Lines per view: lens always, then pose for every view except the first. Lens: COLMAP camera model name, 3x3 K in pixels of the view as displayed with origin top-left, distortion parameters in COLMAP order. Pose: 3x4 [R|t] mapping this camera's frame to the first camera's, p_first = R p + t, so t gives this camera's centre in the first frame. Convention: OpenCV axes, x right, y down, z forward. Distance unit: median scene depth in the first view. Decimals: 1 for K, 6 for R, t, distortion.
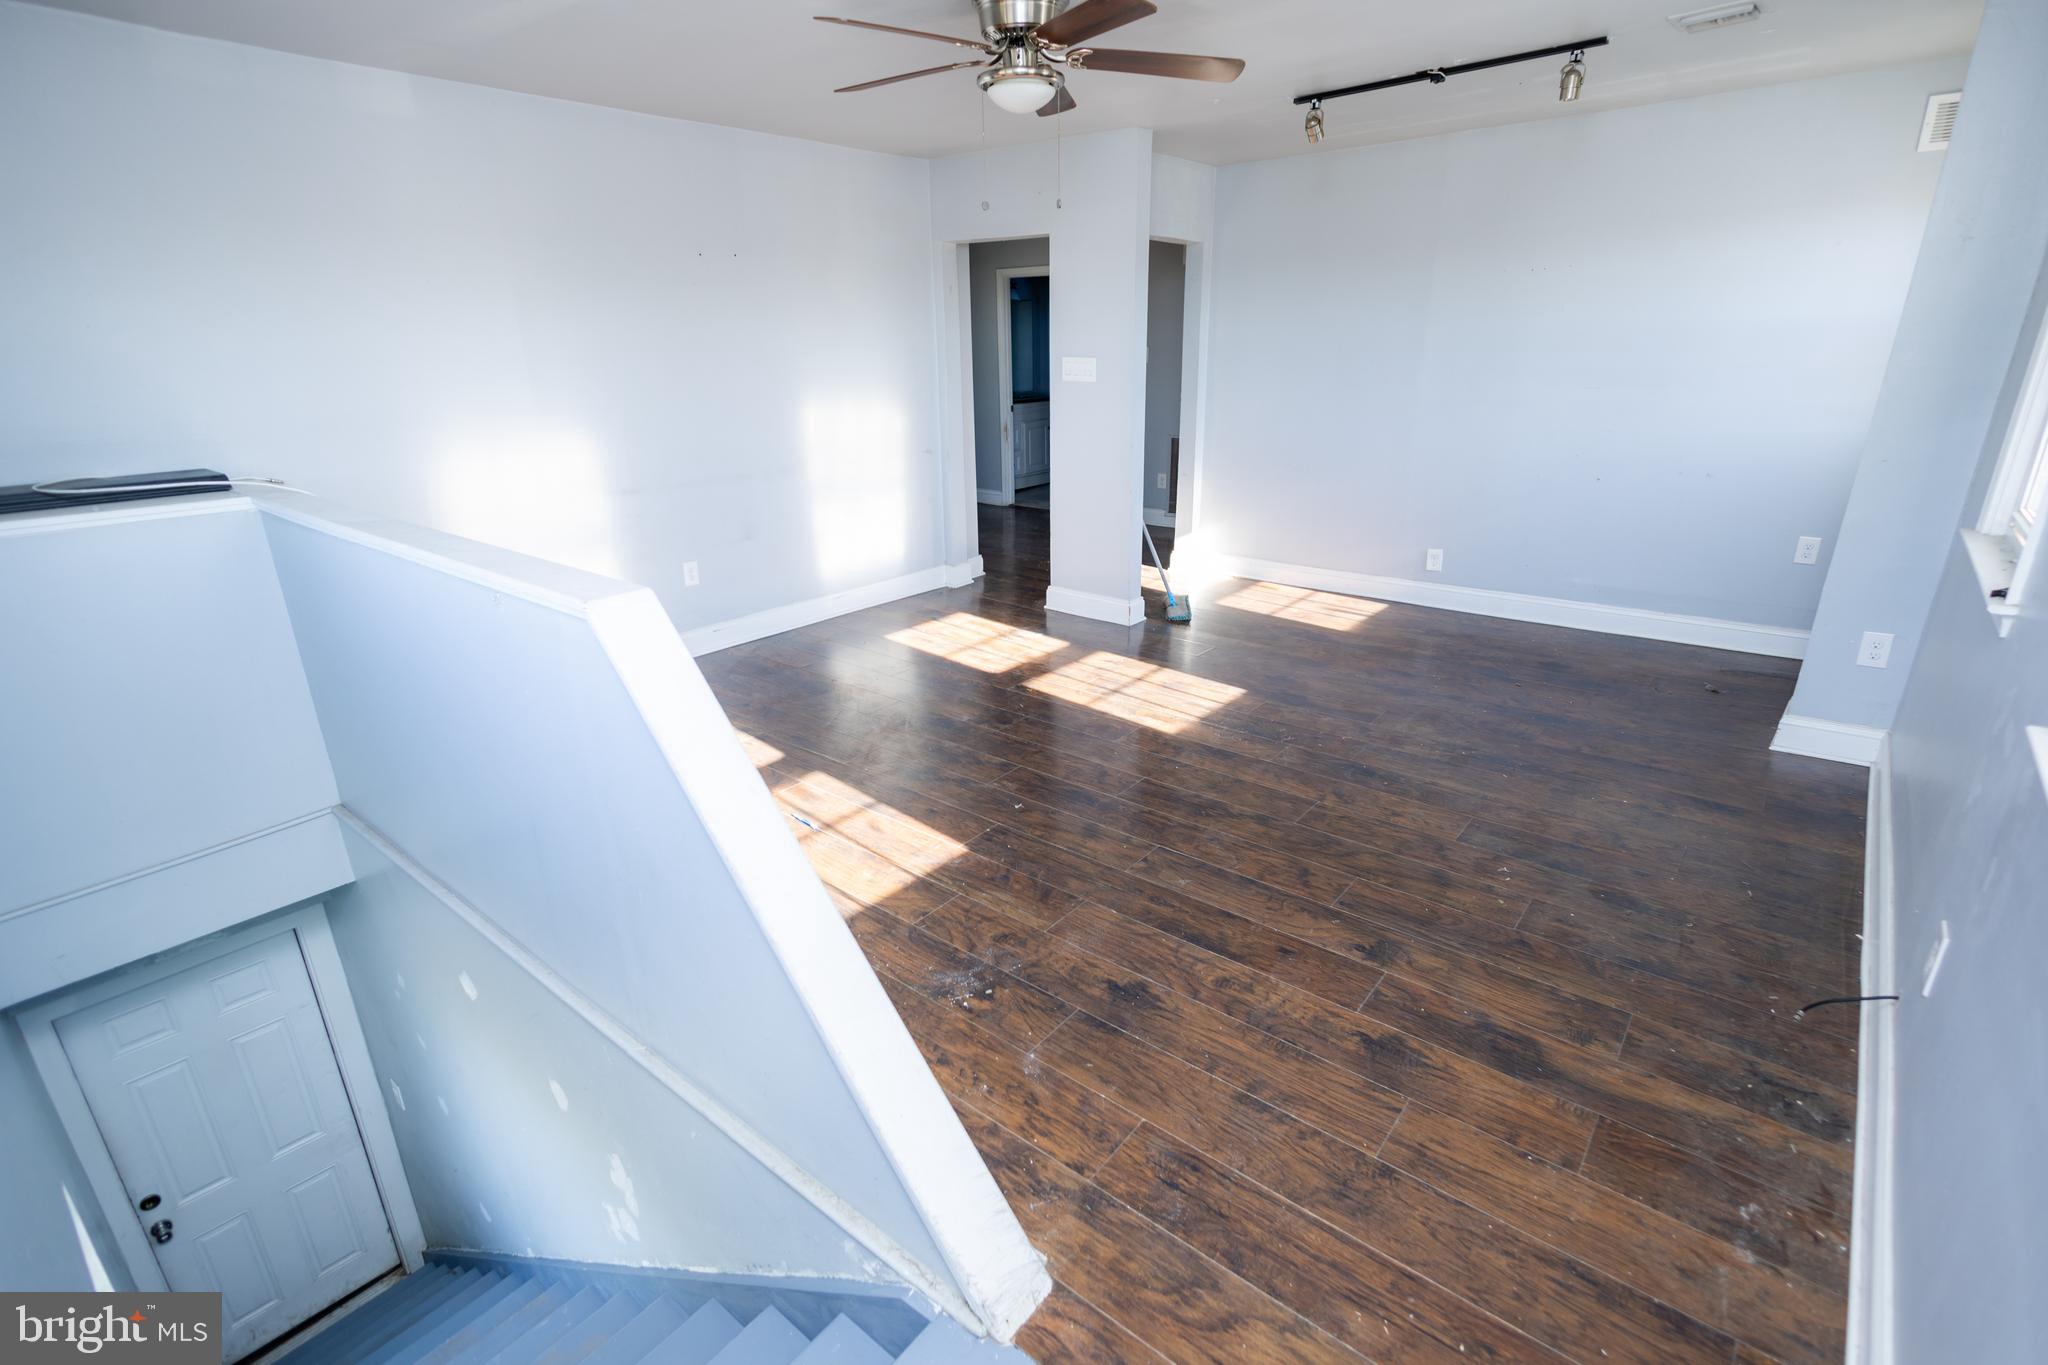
lens RADIAL K [[966.1, 0, 1028.1], [0, 966.1, 689.6], [0, 0, 1]] dist [0.013522, -0.001088]
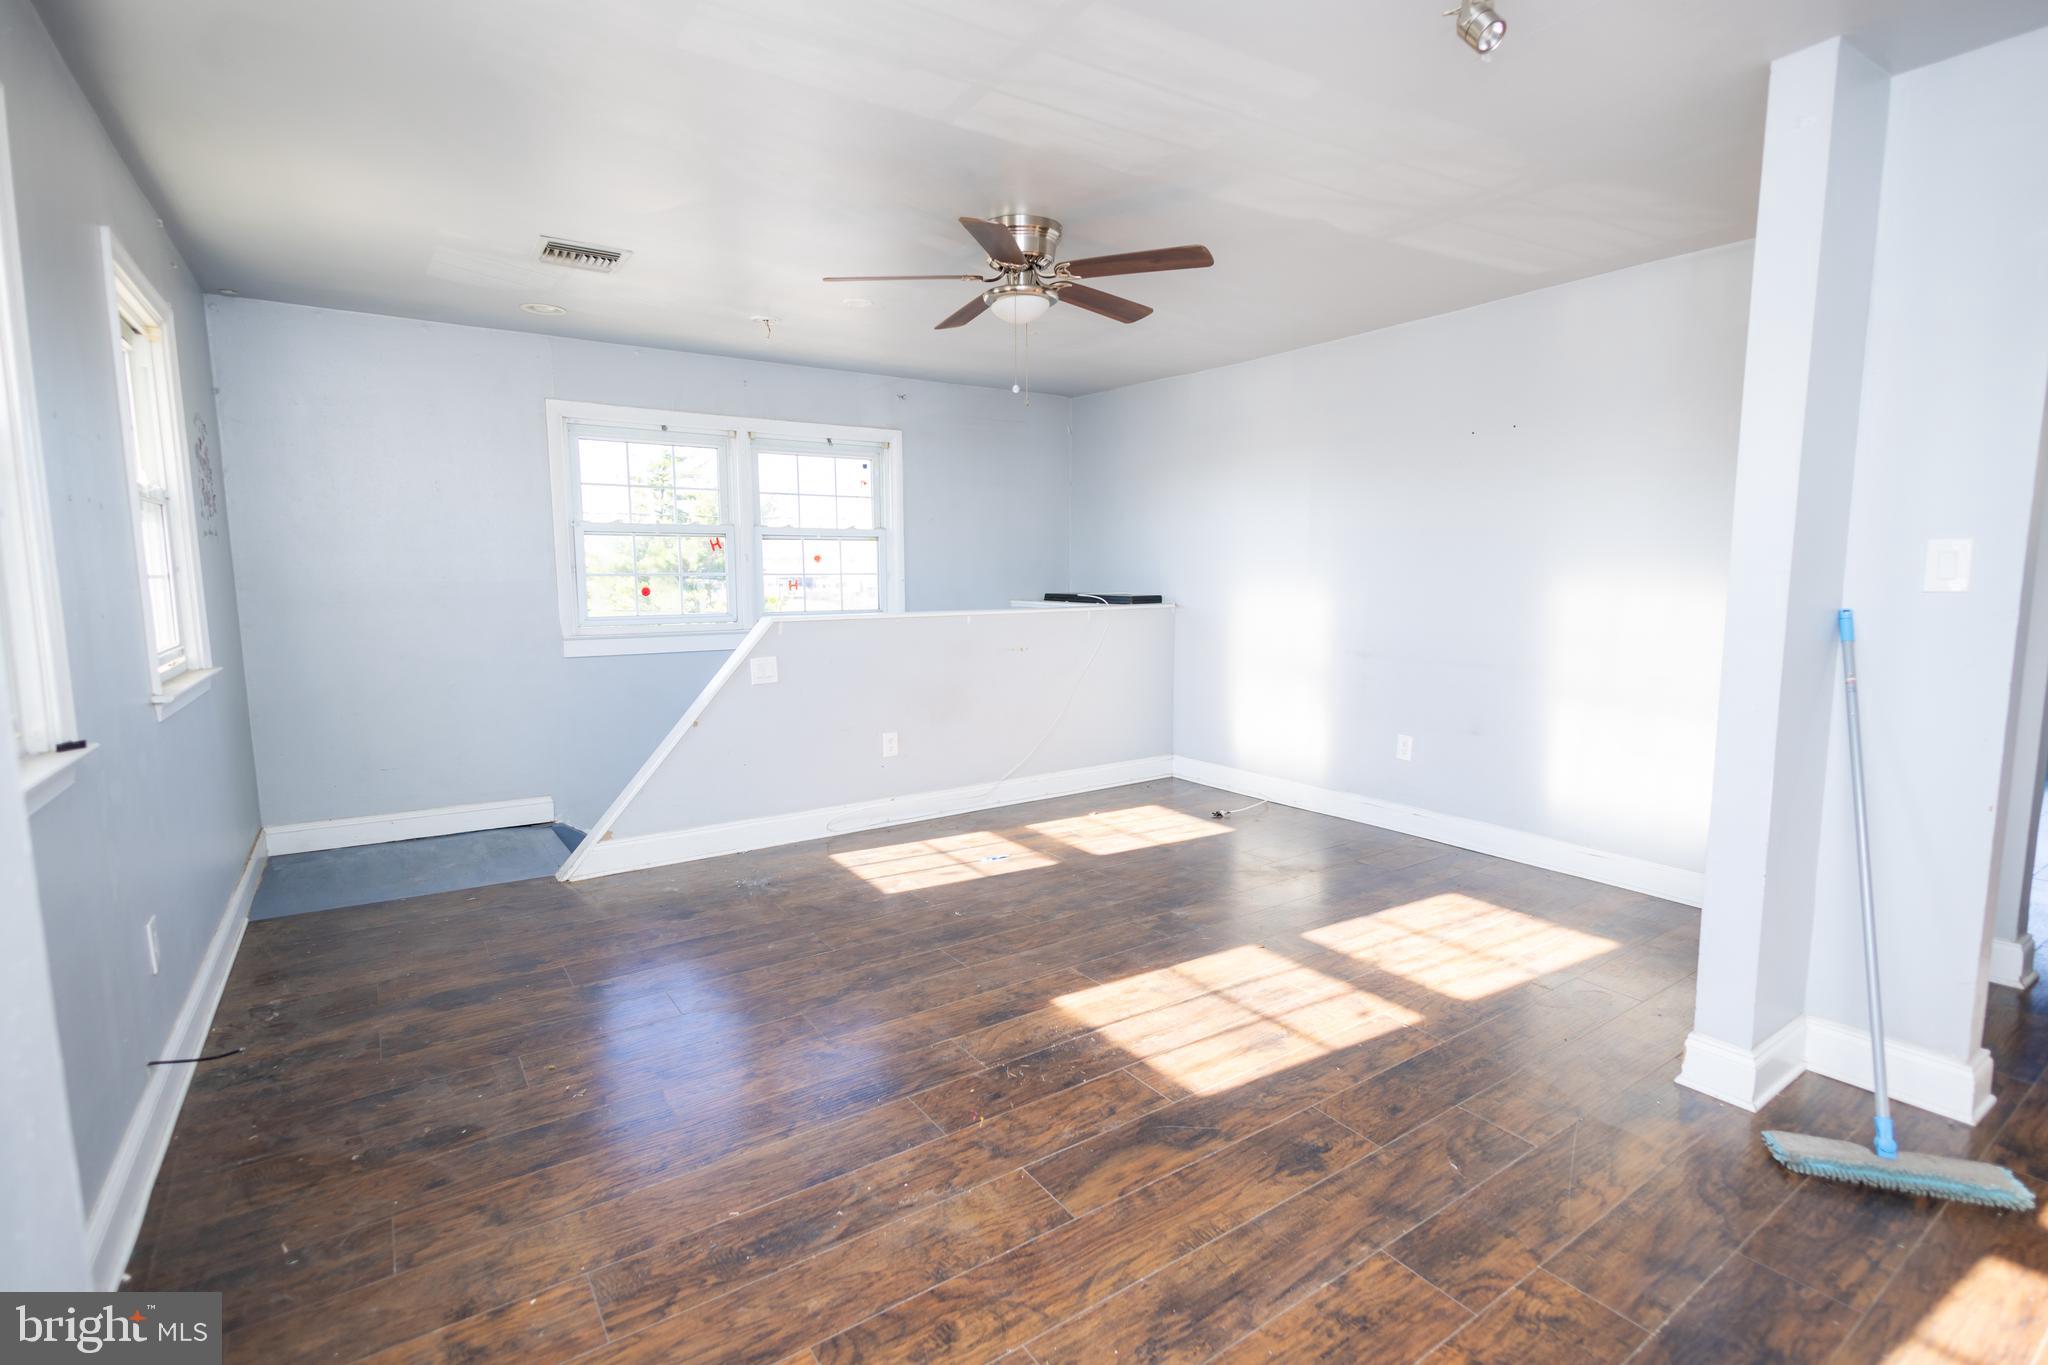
lens RADIAL K [[966.1, 0, 1027.9], [0, 966.1, 678.9], [0, 0, 1]] dist [0.013522, -0.001088]
pose [[-0.283357, 0.126781, -0.950597, 1.242822], [-0.323772, 0.920378, 0.219261, -0.499242], [0.902707, 0.369906, -0.219747, 1.531418]]
